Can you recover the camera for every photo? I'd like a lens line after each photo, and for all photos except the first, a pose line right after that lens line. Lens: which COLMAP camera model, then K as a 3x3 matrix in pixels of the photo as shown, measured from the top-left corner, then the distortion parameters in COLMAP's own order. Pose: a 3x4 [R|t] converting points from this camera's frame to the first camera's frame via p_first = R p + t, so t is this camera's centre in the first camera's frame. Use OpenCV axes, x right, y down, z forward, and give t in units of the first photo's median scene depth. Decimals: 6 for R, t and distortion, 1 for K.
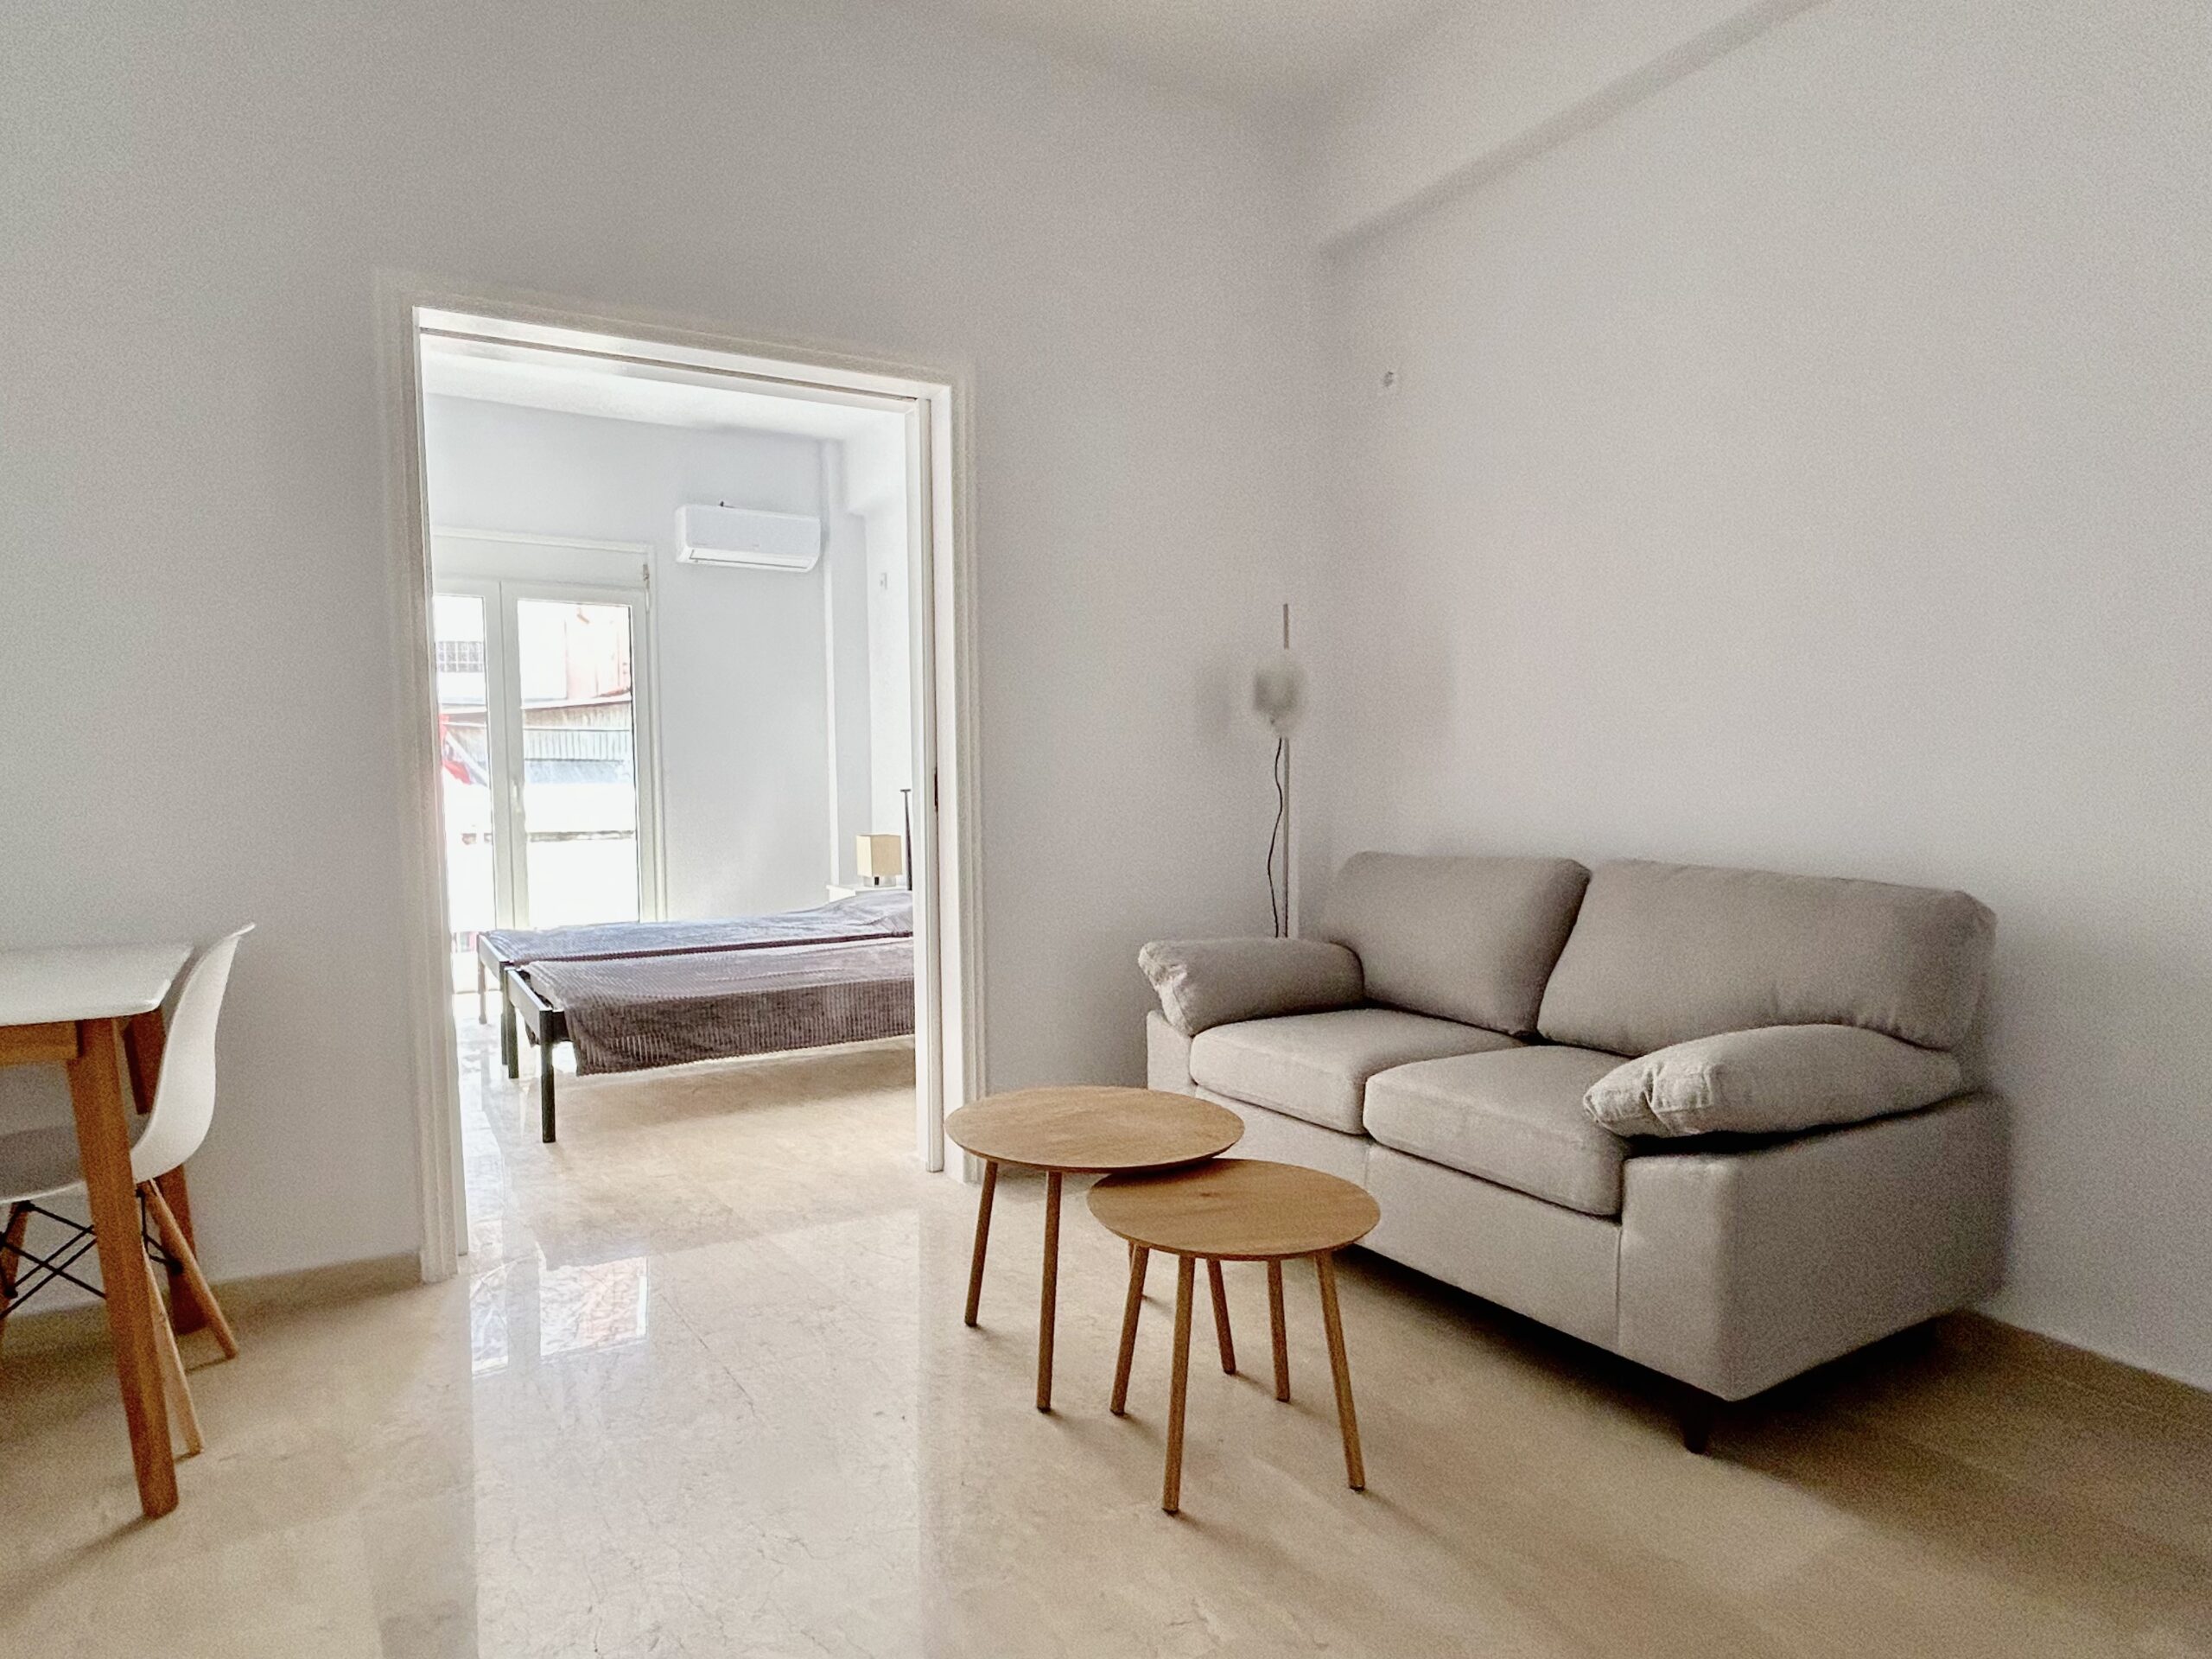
lens RADIAL K [[1283.4, 0, 1037.1], [0, 1283.4, 845.2], [0, 0, 1]] dist [-0.001706, 0.000125]
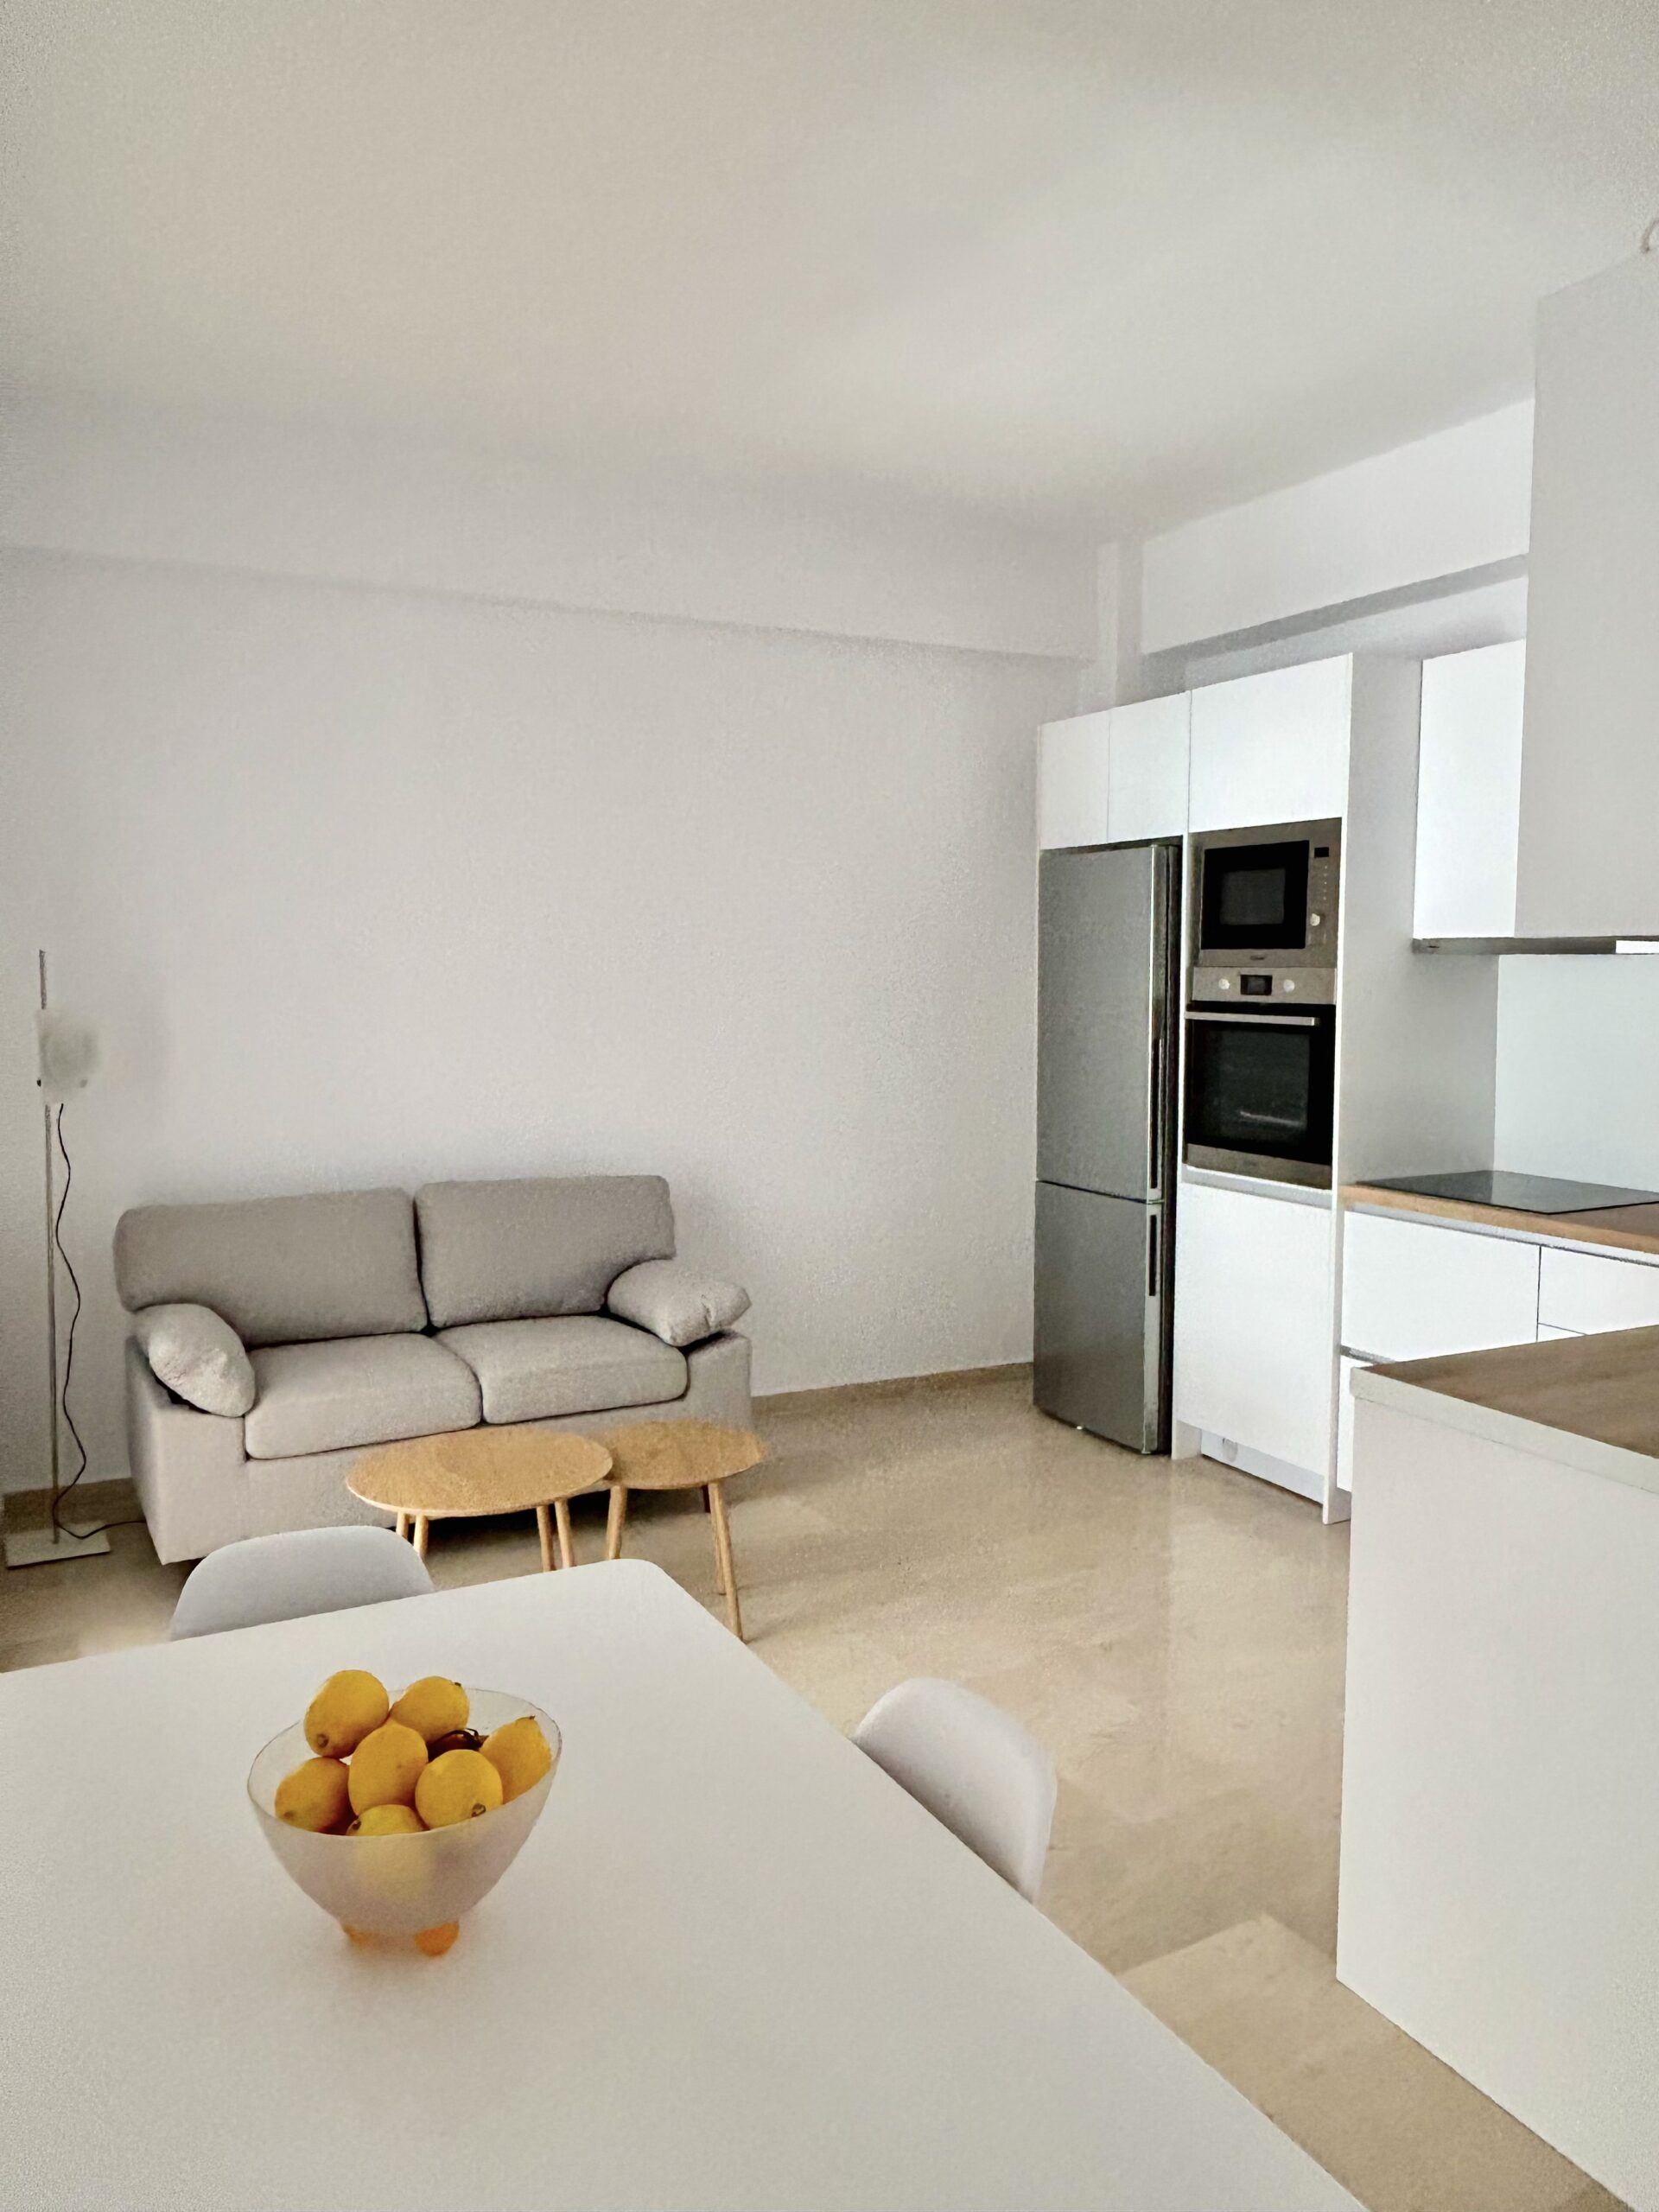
lens RADIAL K [[1545.0, 0, 829.5], [0, 1545.0, 1106.0], [0, 0, 1]] dist [-0.031121, -0.000161]
pose [[0.045019, -0.074120, 0.996233, -0.556186], [0.044203, 0.996415, 0.072136, -0.083545], [-0.998008, 0.040789, 0.048134, 0.246985]]
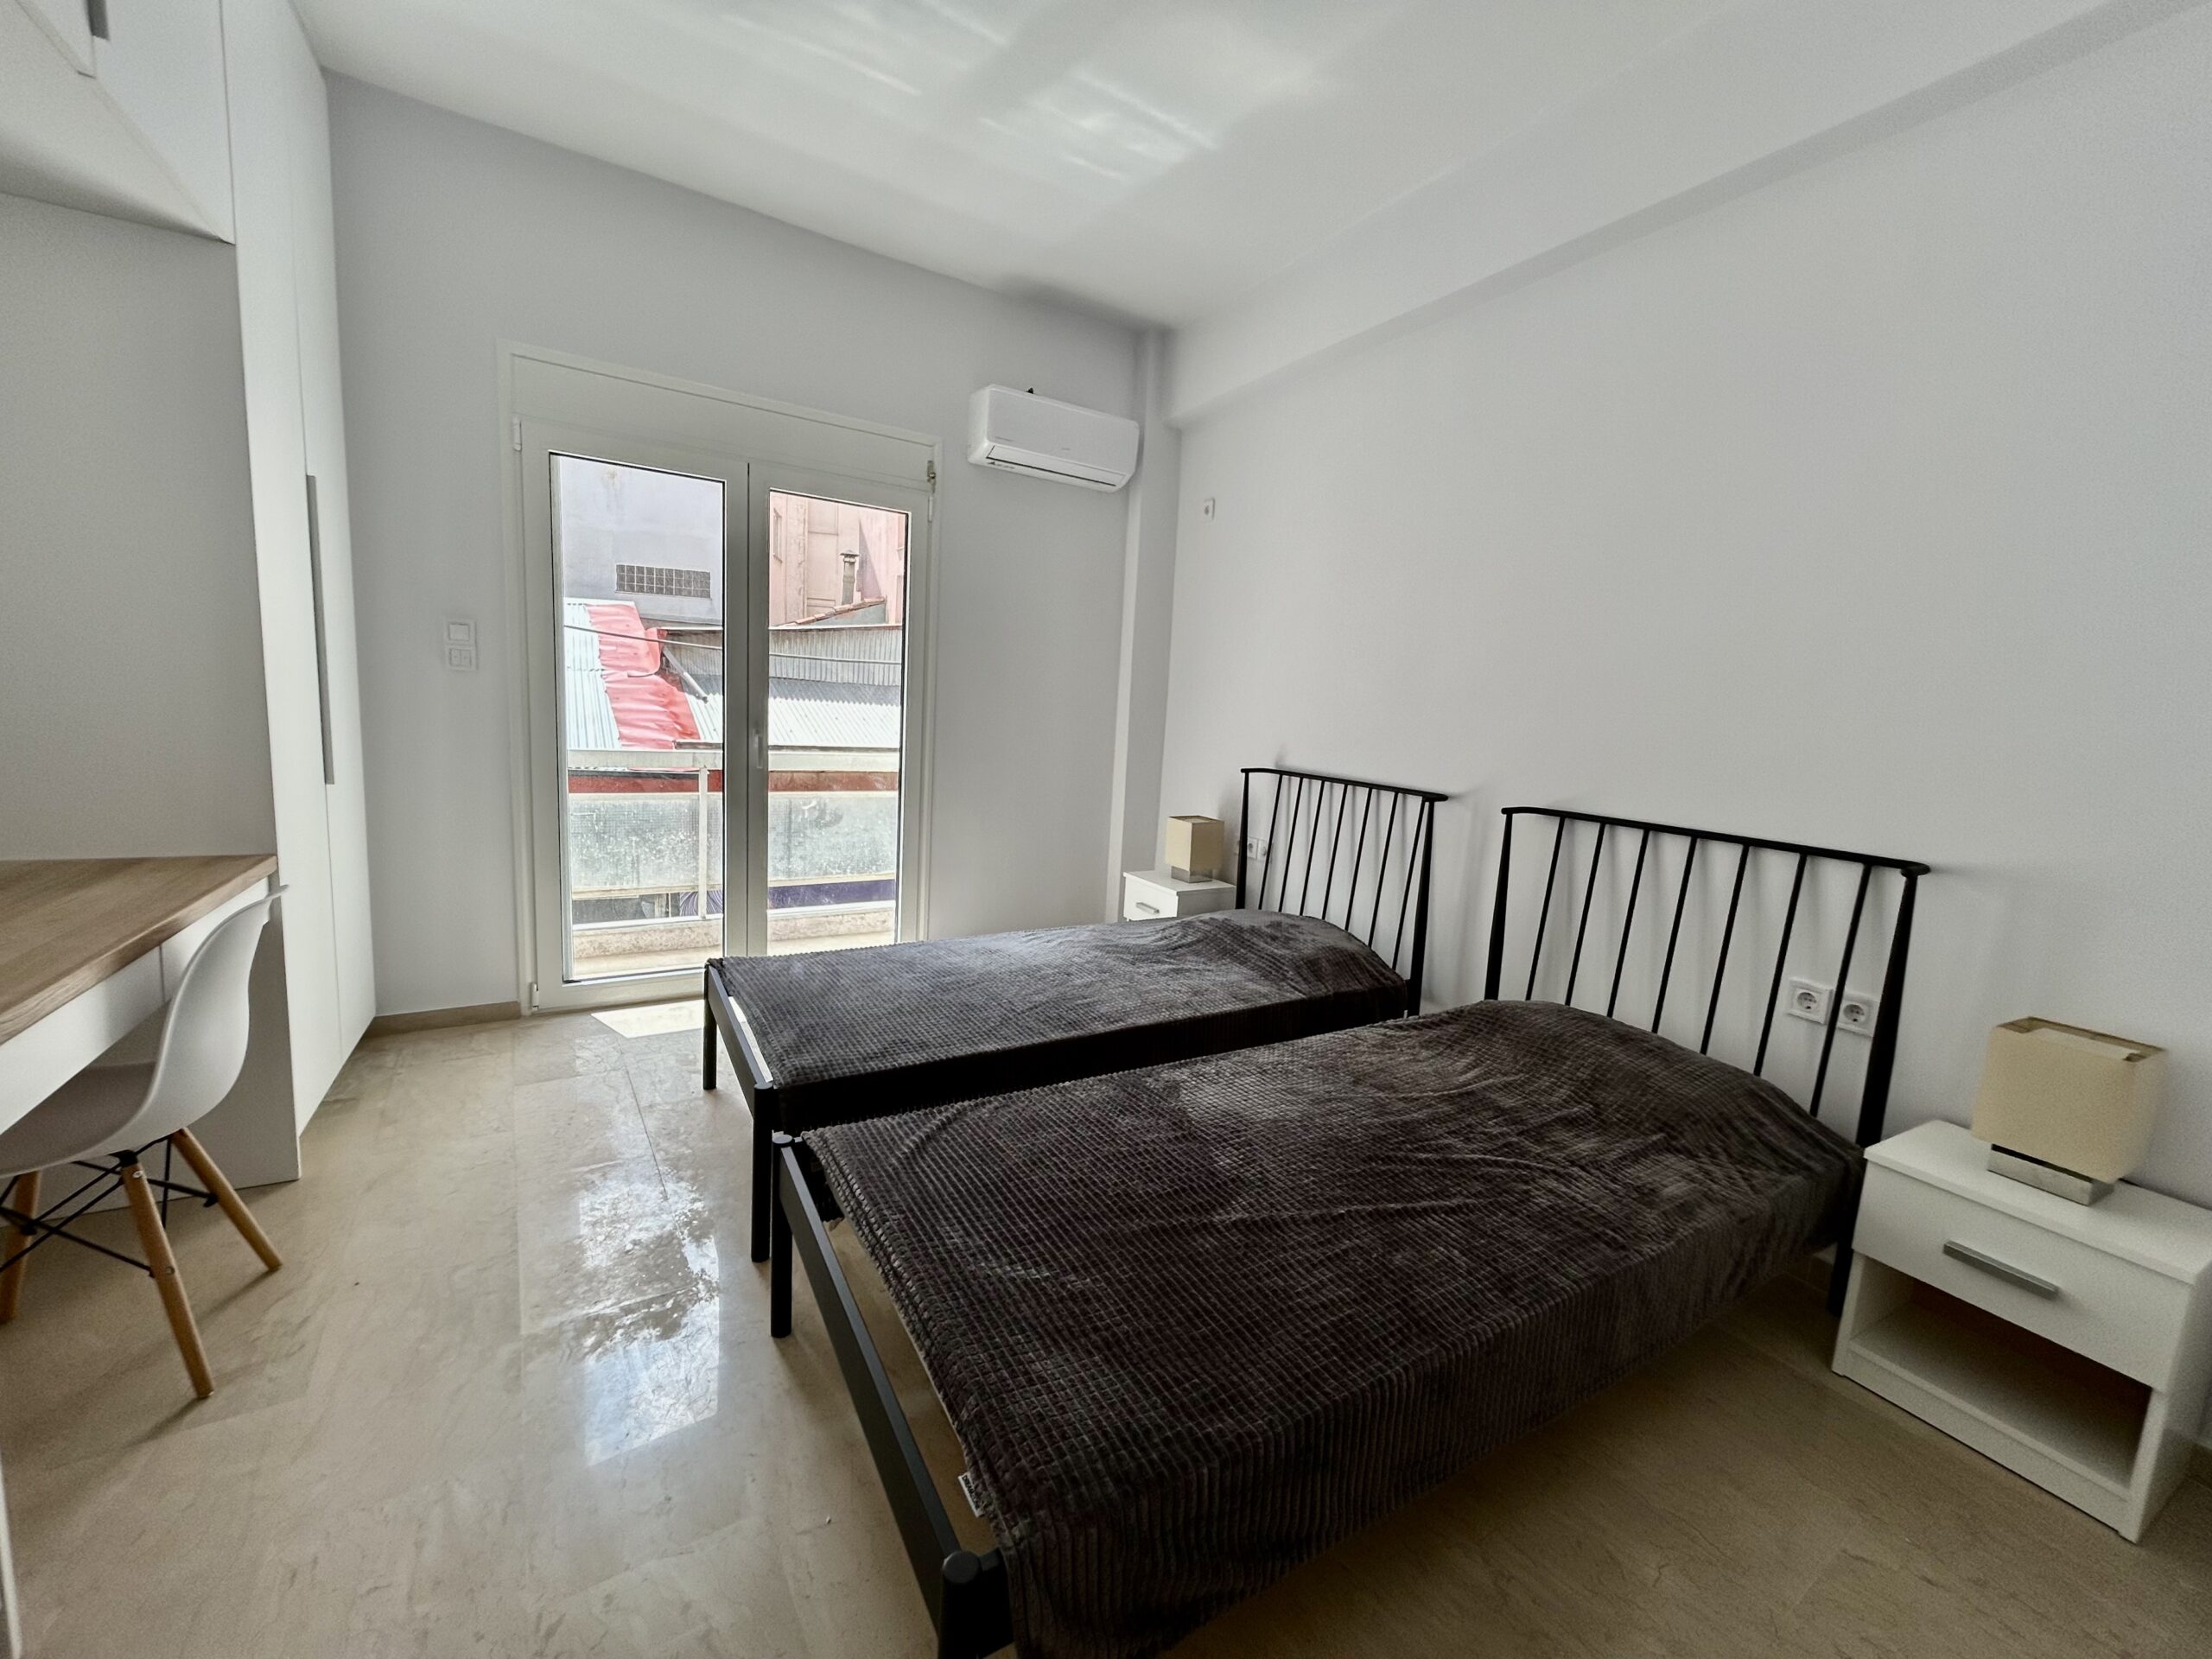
lens RADIAL K [[890.5, 0, 1100.6], [0, 890.5, 830.2], [0, 0, 1]] dist [-0.000523, 0.000953]
pose [[0.997433, 0.068659, 0.020354, -0.231010], [-0.070179, 0.993739, 0.086939, -0.054440], [-0.014257, -0.088145, 0.996006, 0.504111]]
